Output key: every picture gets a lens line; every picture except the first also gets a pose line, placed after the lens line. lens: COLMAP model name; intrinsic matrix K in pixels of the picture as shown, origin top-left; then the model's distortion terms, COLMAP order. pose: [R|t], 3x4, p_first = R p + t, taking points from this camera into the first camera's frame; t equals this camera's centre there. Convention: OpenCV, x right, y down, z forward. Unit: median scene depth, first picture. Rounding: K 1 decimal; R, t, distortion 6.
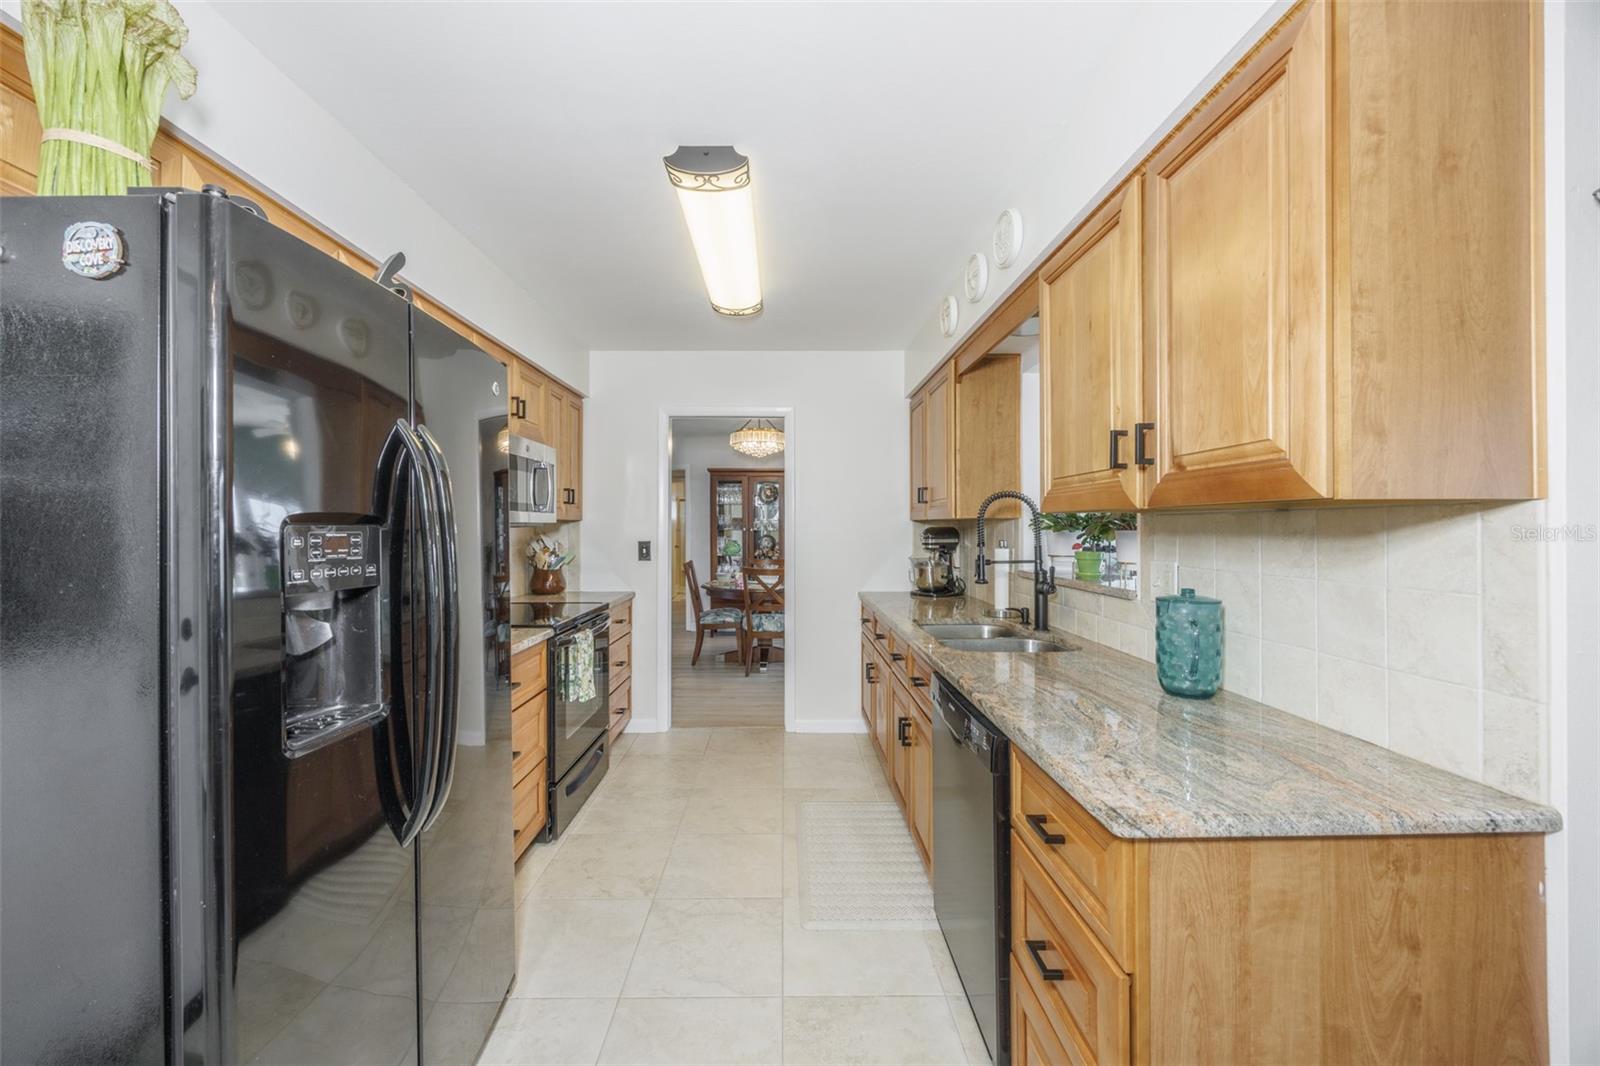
lens RADIAL K [[602.9, 0, 801.6], [0, 602.9, 529.2], [0, 0, 1]] dist [0.001549, -0.000001]
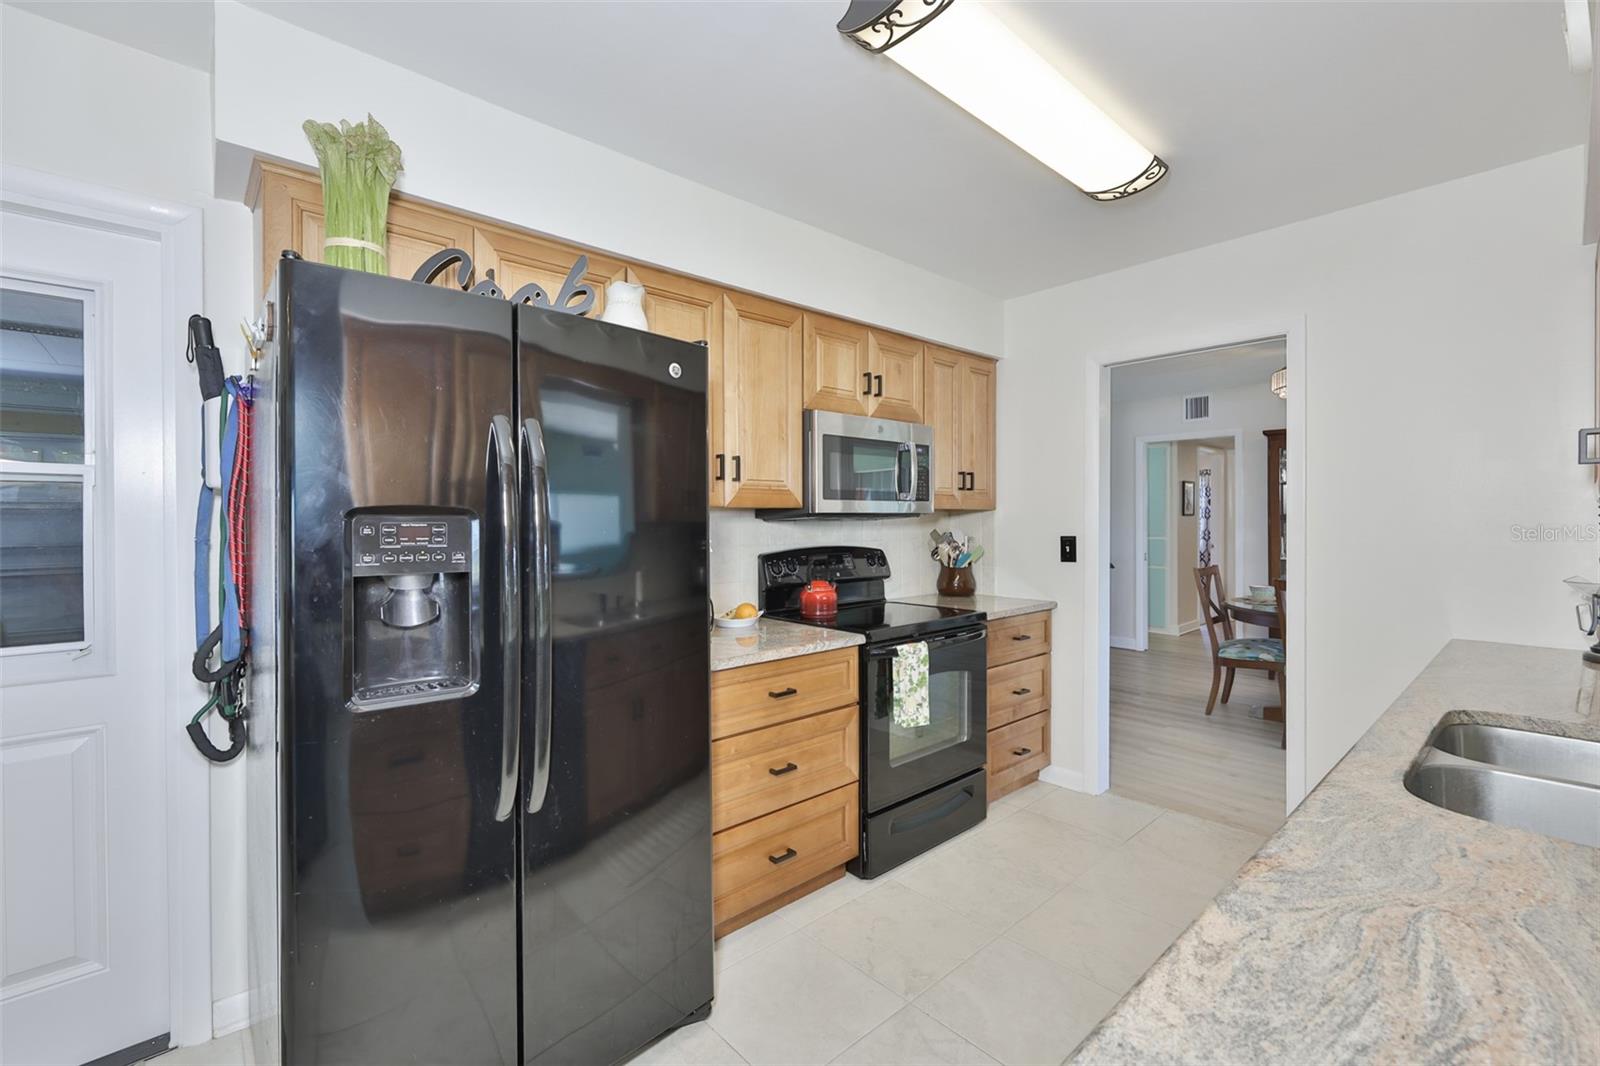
lens RADIAL K [[696.9, 0, 806.0], [0, 696.9, 530.5], [0, 0, 1]] dist [0.001297, 0.001049]
pose [[0.663927, 0.010947, -0.747717, 0.247397], [-0.000370, 0.999898, 0.014311, 0.000294], [0.747797, -0.009225, 0.663863, 0.243401]]
